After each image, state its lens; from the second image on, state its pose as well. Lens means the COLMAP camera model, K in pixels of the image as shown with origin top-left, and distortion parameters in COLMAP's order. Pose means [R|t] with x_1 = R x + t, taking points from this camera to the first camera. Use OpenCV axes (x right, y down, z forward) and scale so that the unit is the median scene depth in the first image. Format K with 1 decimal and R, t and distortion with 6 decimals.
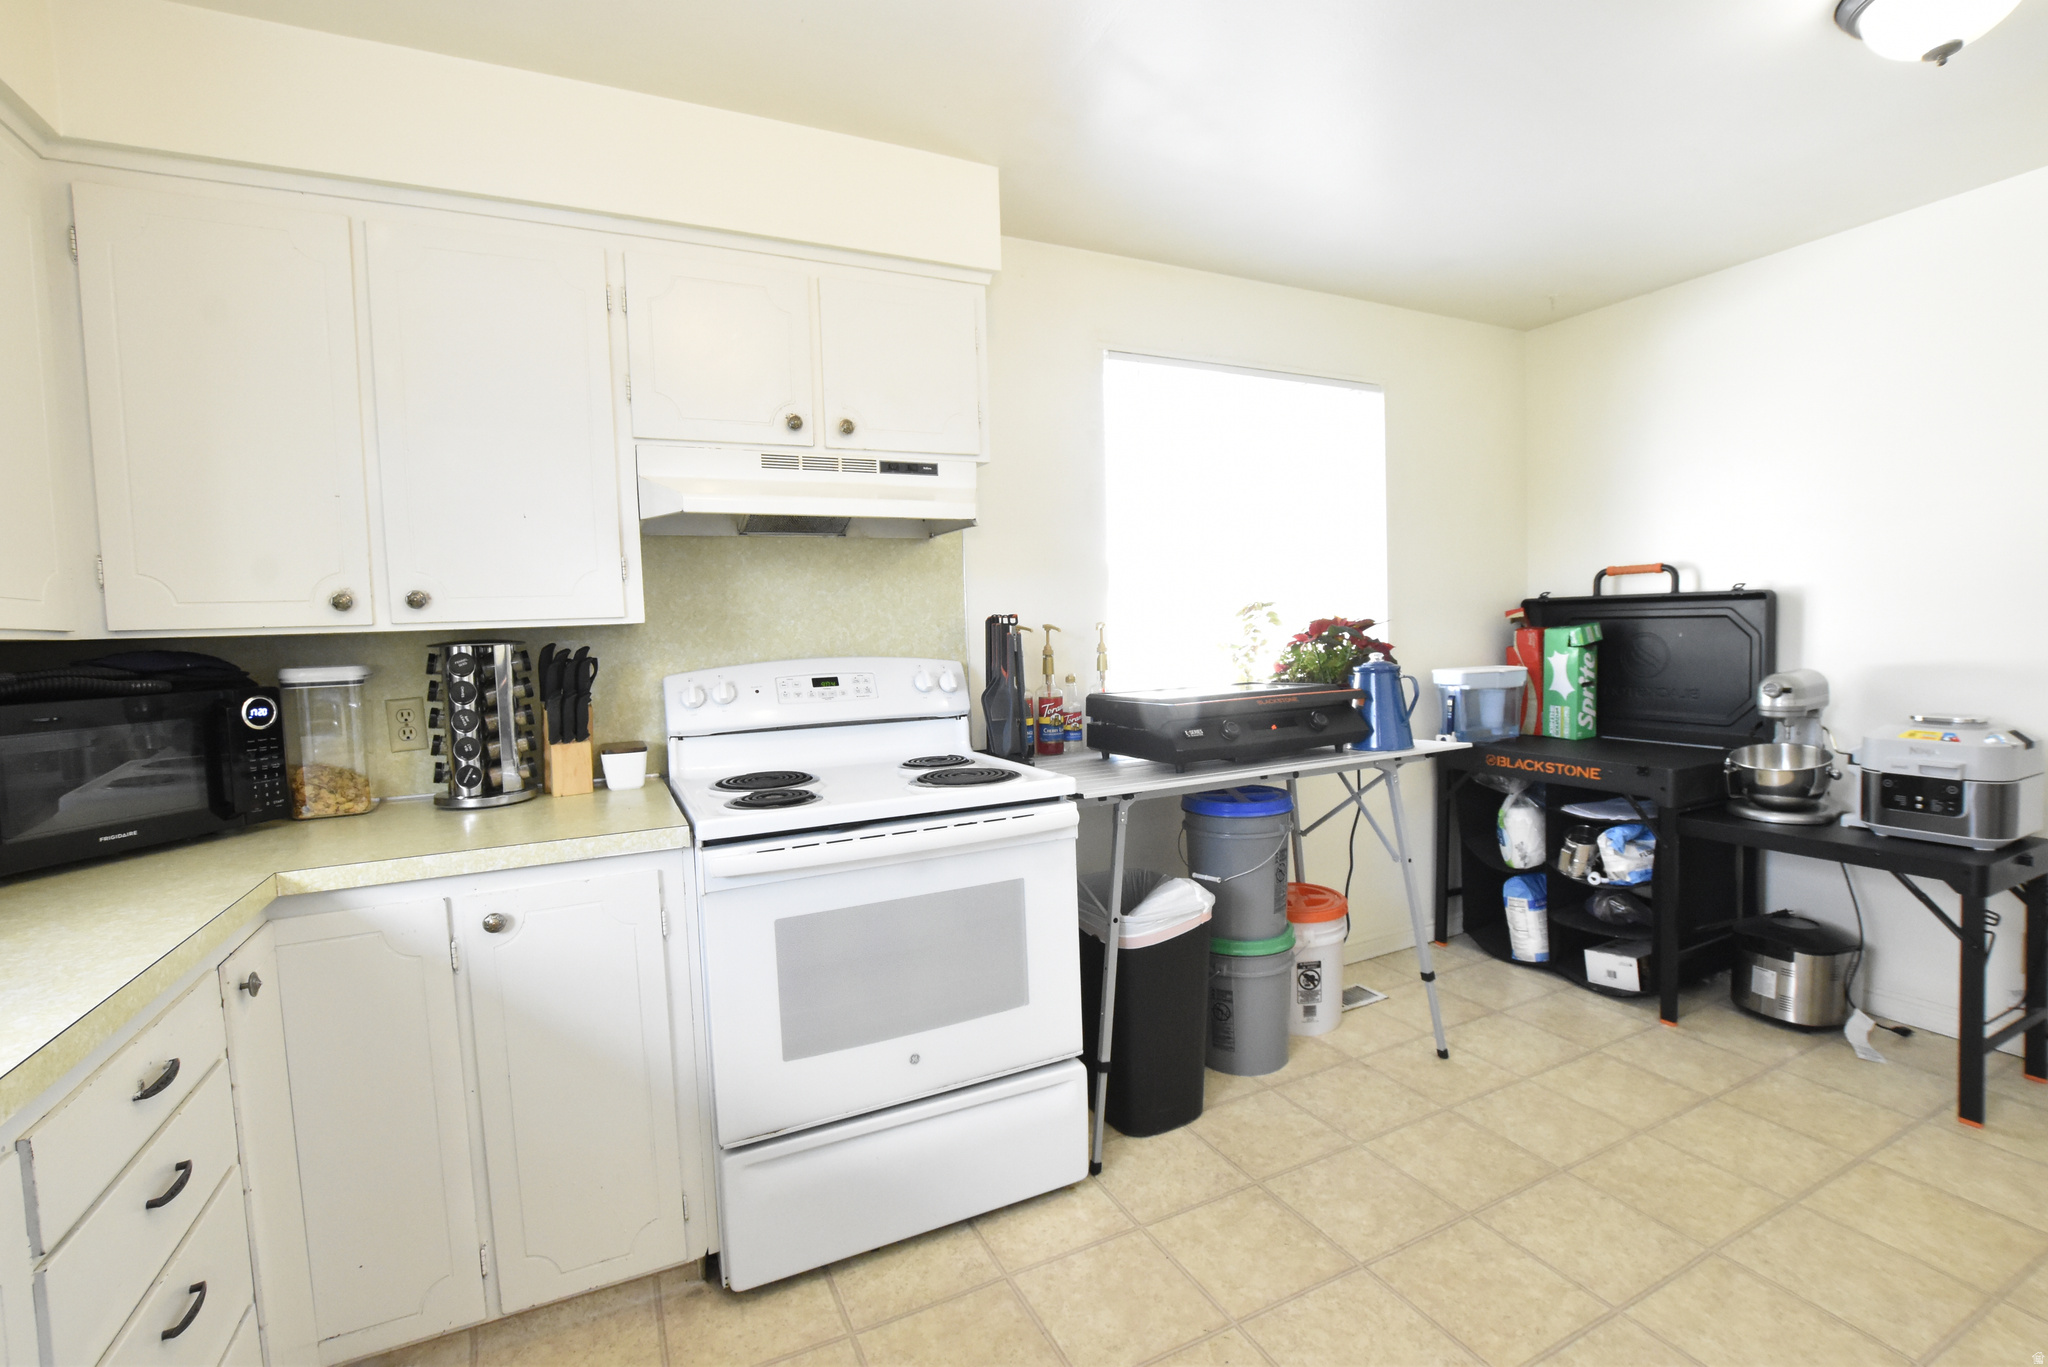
lens RADIAL K [[907.4, 0, 1024.0], [0, 907.4, 683.5], [0, 0, 1]] dist [-0.027361, 0.000219]
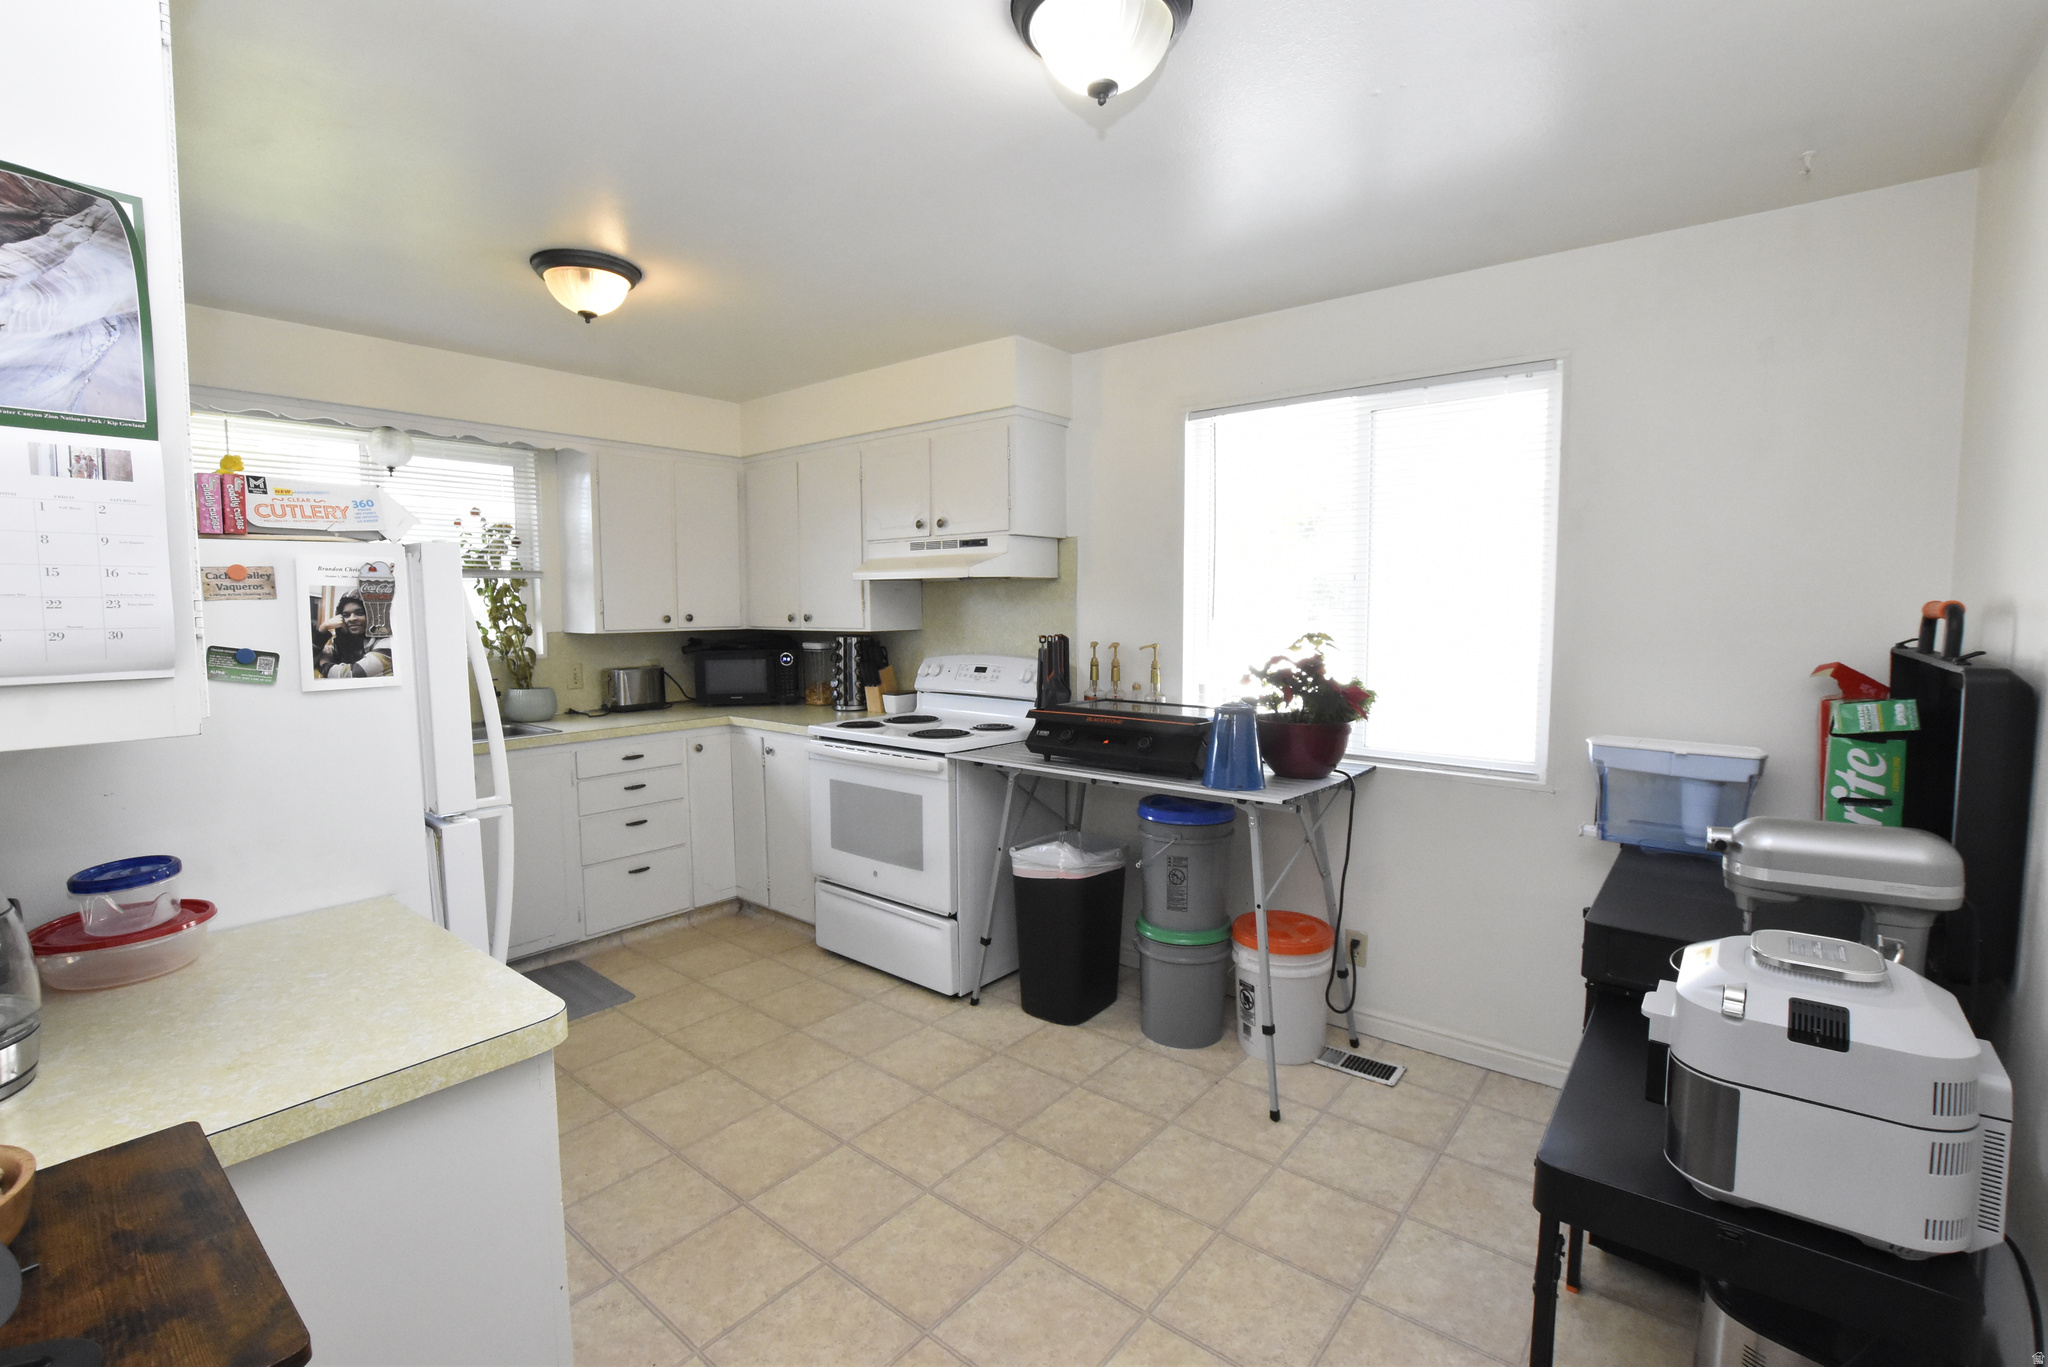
lens RADIAL K [[907.4, 0, 1024.0], [0, 907.4, 683.5], [0, 0, 1]] dist [-0.027361, 0.000219]
pose [[0.417359, 0.109014, -0.902179, 1.452810], [-0.068802, 0.993720, 0.088246, -0.141938], [0.906134, 0.025241, 0.422238, 0.417166]]
